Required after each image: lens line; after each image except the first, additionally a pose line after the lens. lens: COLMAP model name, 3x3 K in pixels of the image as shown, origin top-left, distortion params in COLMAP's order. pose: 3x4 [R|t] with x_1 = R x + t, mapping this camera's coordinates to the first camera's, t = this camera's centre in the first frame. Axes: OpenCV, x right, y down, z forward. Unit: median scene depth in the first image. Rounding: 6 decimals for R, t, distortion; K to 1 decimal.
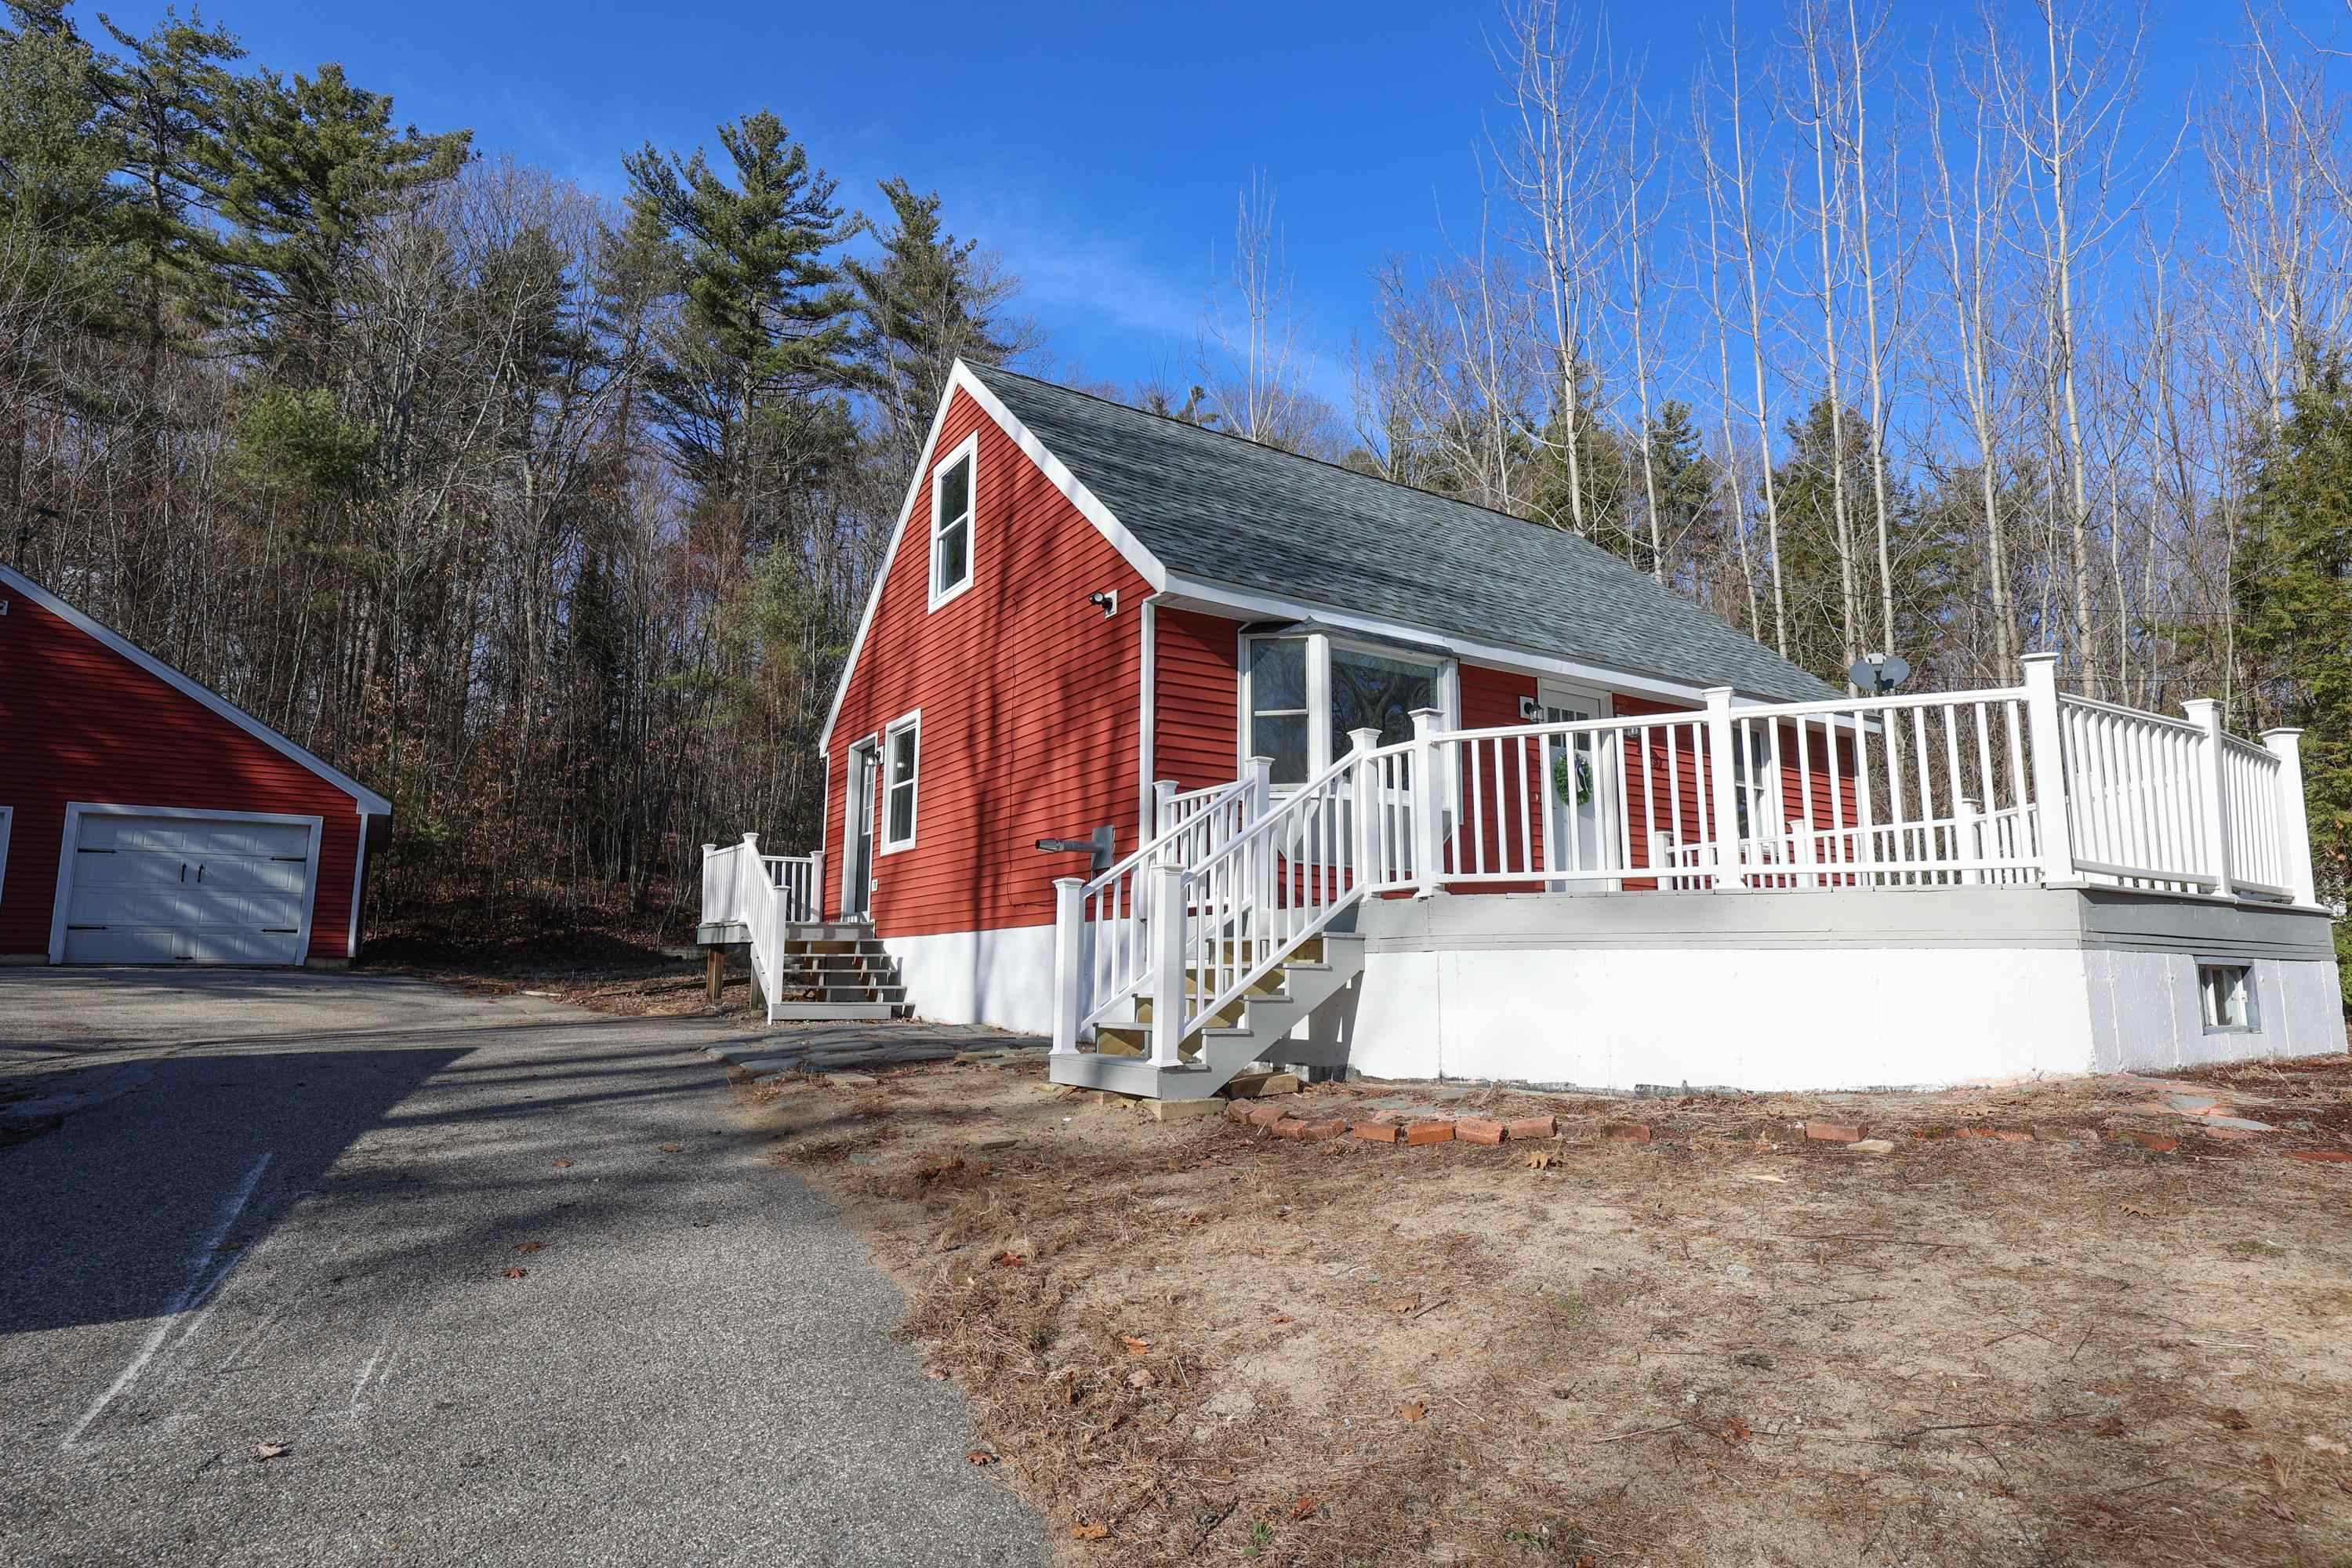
lens RADIAL K [[1287.6, 0, 1188.0], [0, 1287.6, 780.0], [0, 0, 1]] dist [-0.001330, -0.002059]
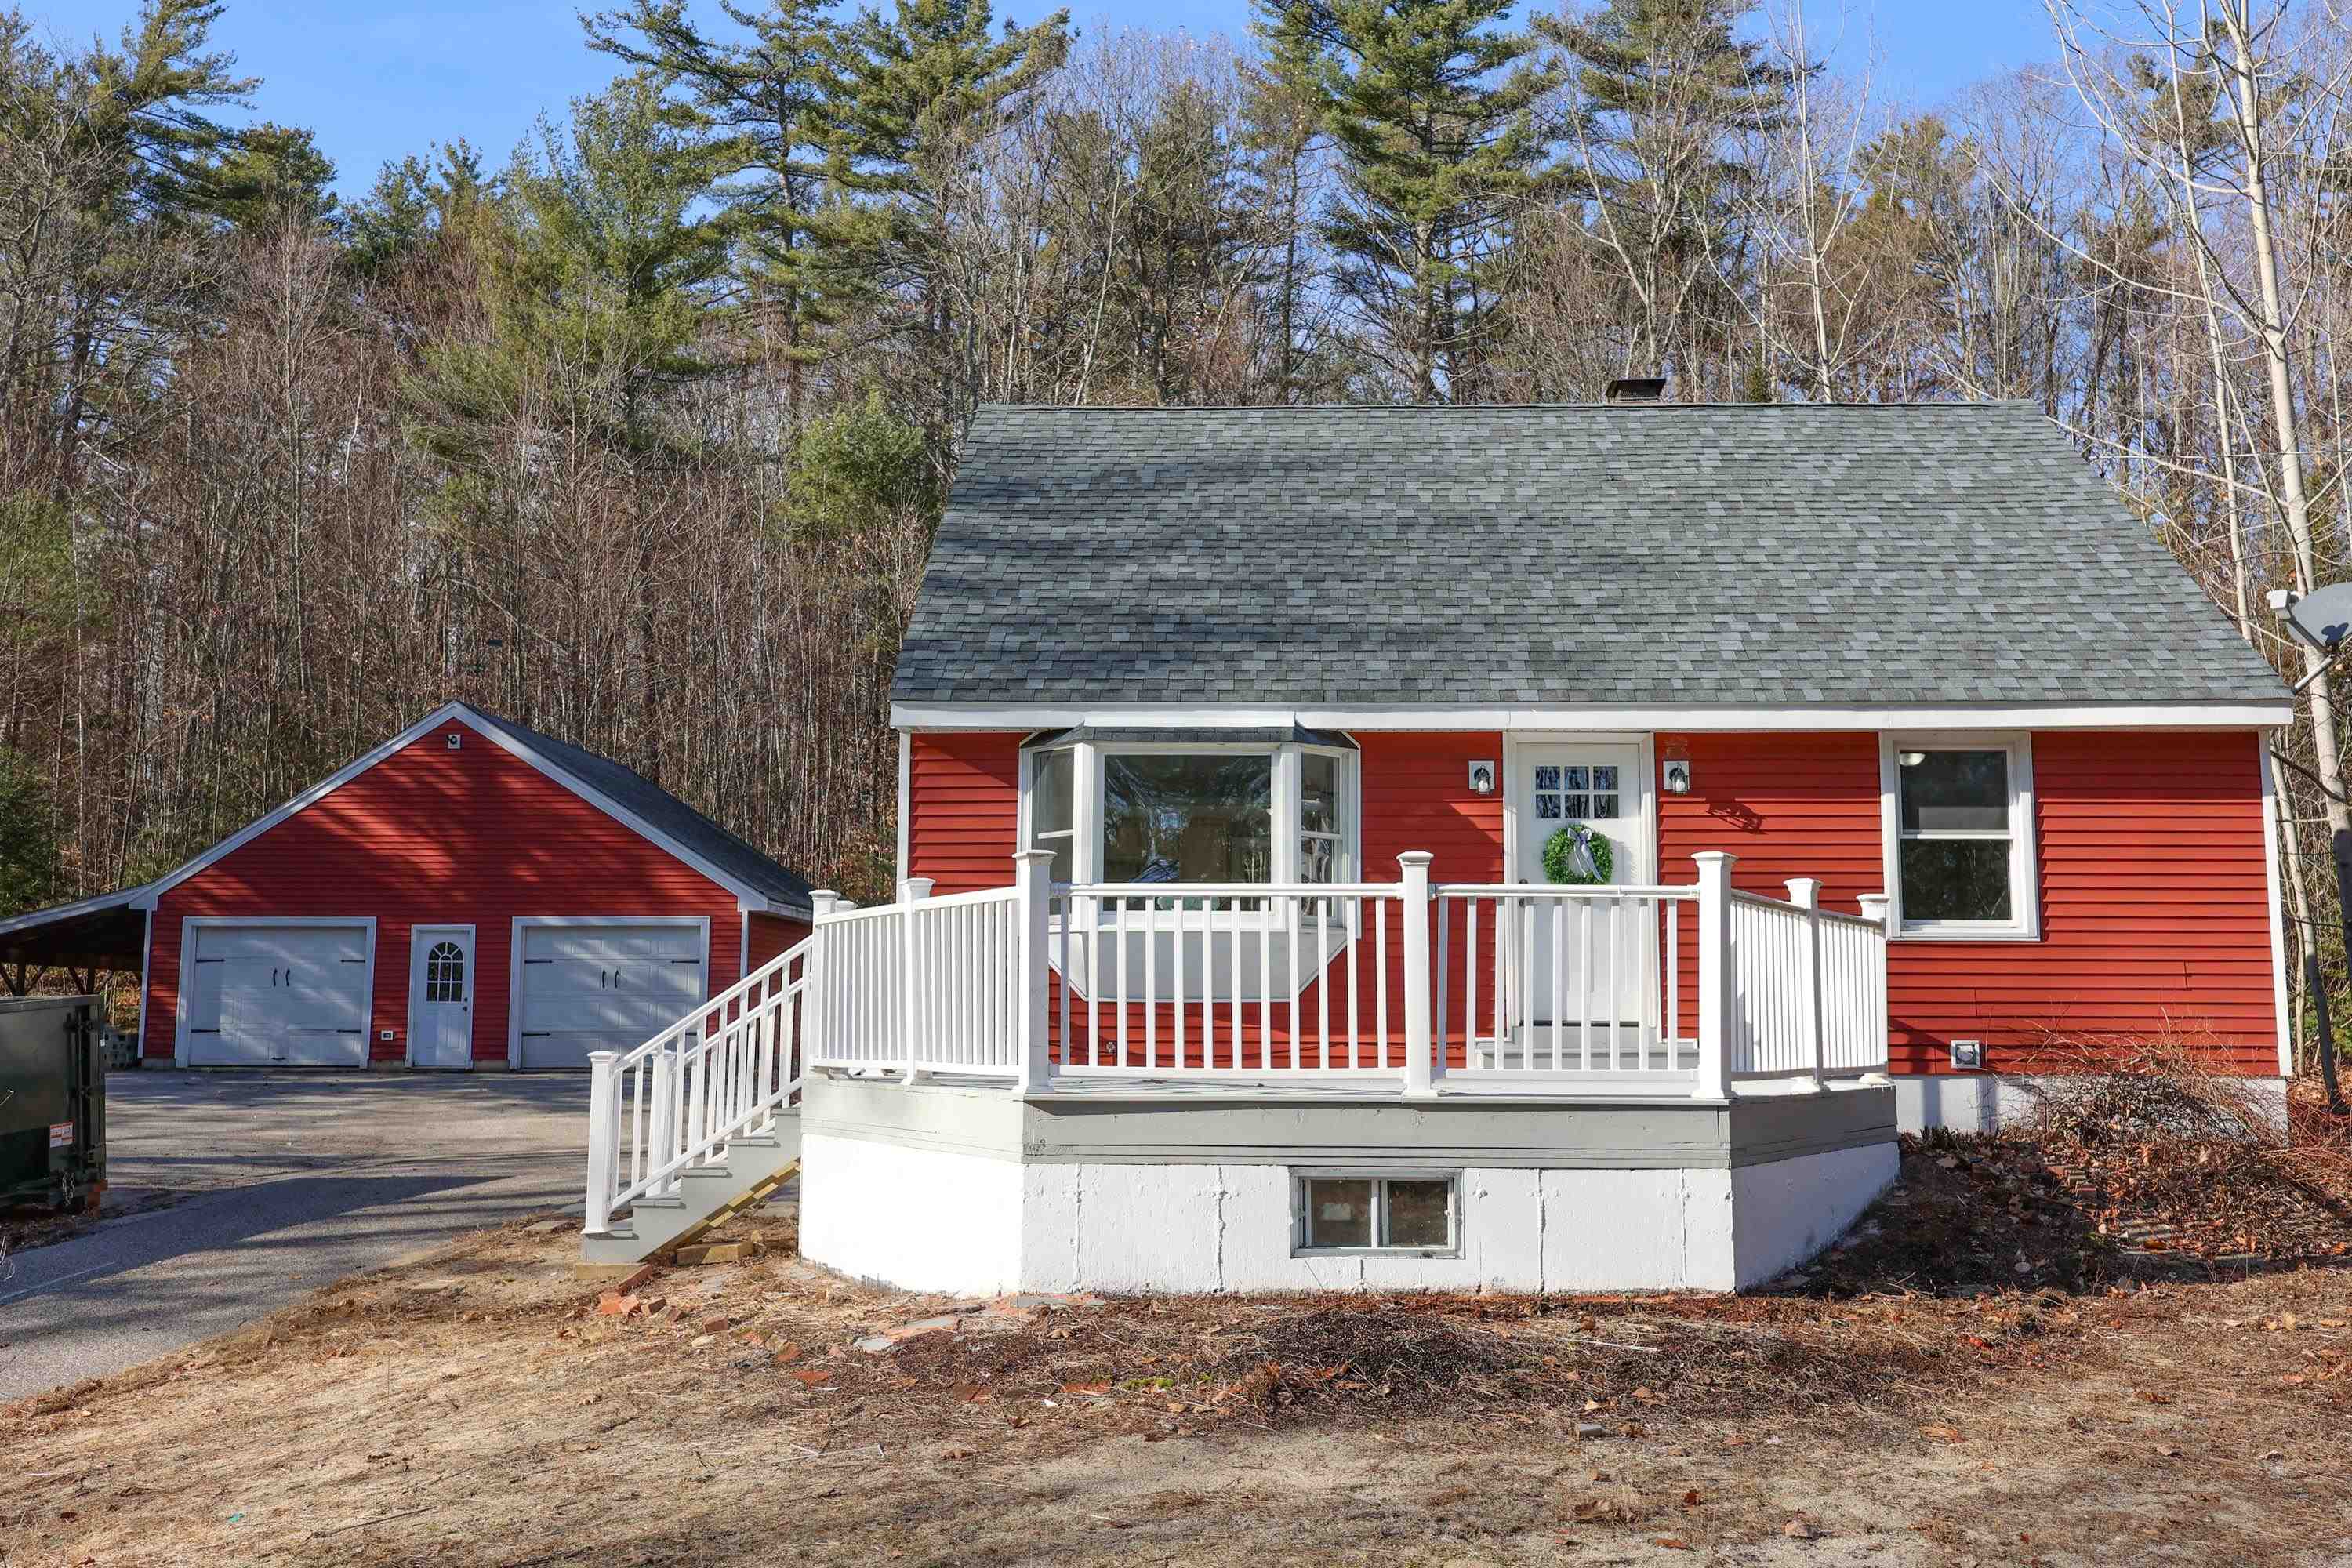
lens RADIAL K [[2023.6, 0, 1176.4], [0, 2023.6, 779.0], [0, 0, 1]] dist [-0.018445, 0.001273]
pose [[0.817216, -0.073305, -0.571651, 0.598055], [0.089112, 0.996022, -0.000332, -0.052071], [0.569401, -0.050670, 0.820497, -0.064281]]
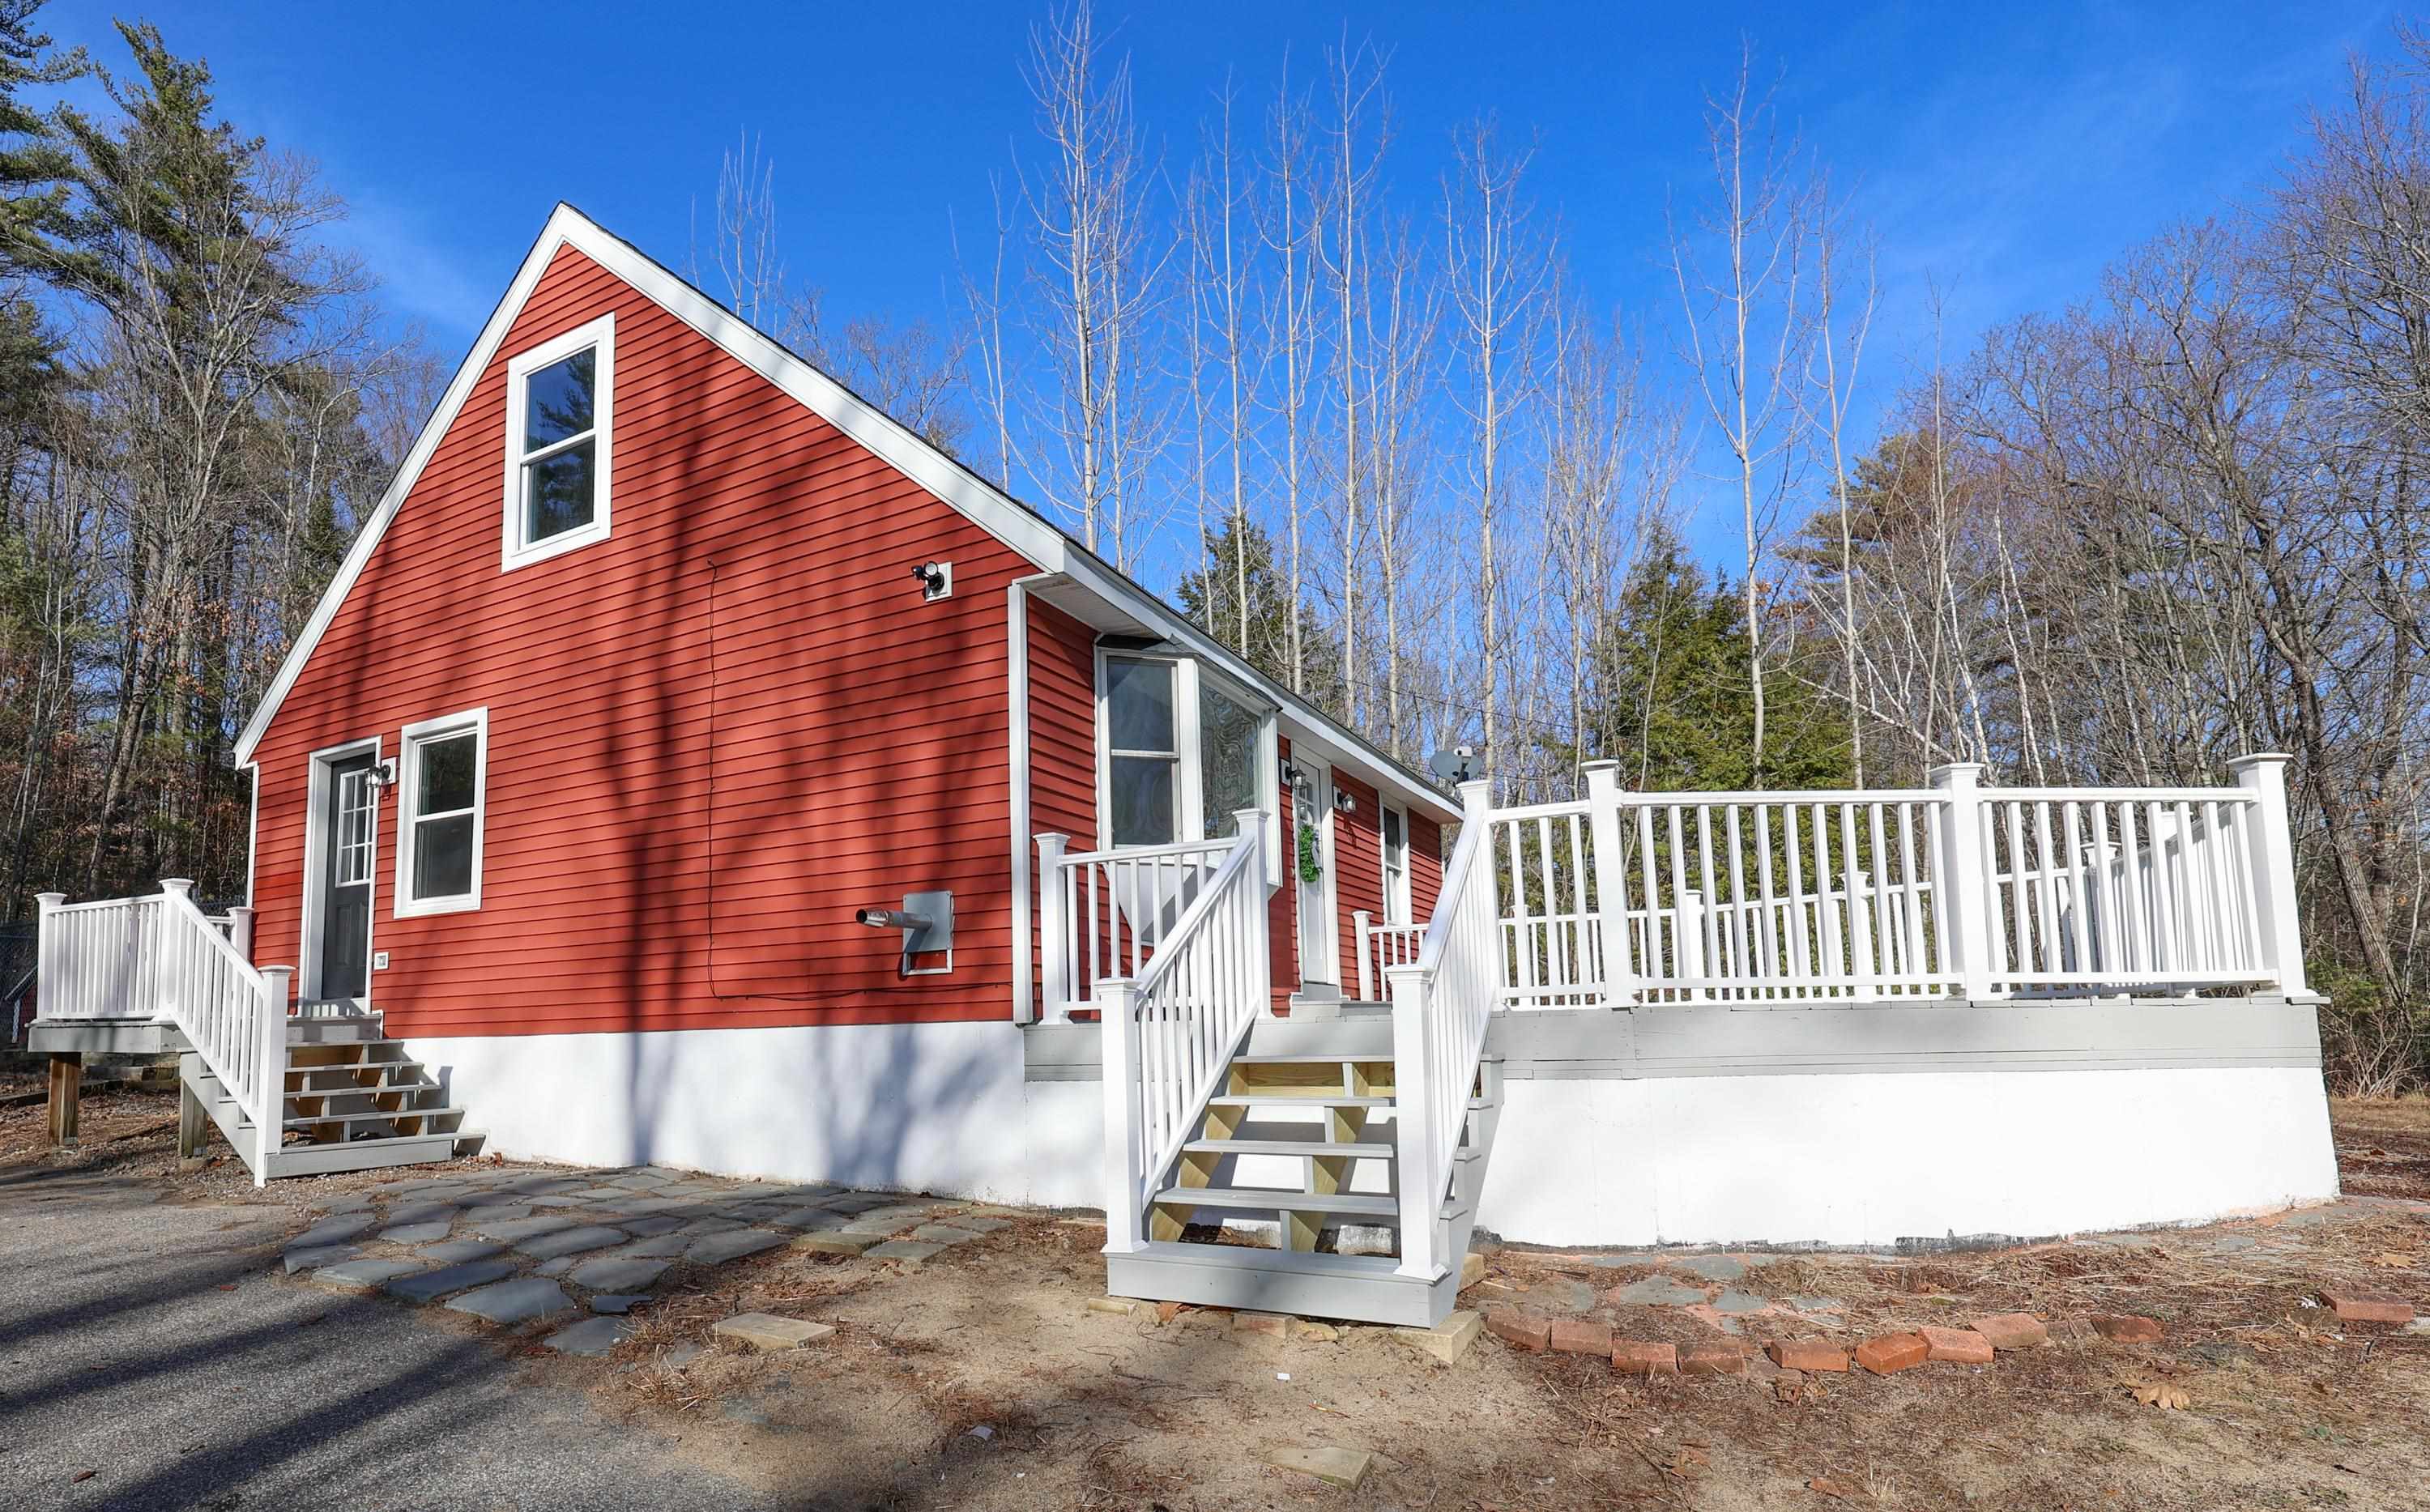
lens RADIAL K [[1230.3, 0, 1099.6], [0, 1230.3, 902.5], [0, 0, 1]] dist [-0.001738, 0.001604]
pose [[0.884820, 0.026906, 0.465155, -0.187613], [-0.048921, 0.998178, 0.035320, 0.008081], [-0.463357, -0.054008, 0.884525, 0.220118]]
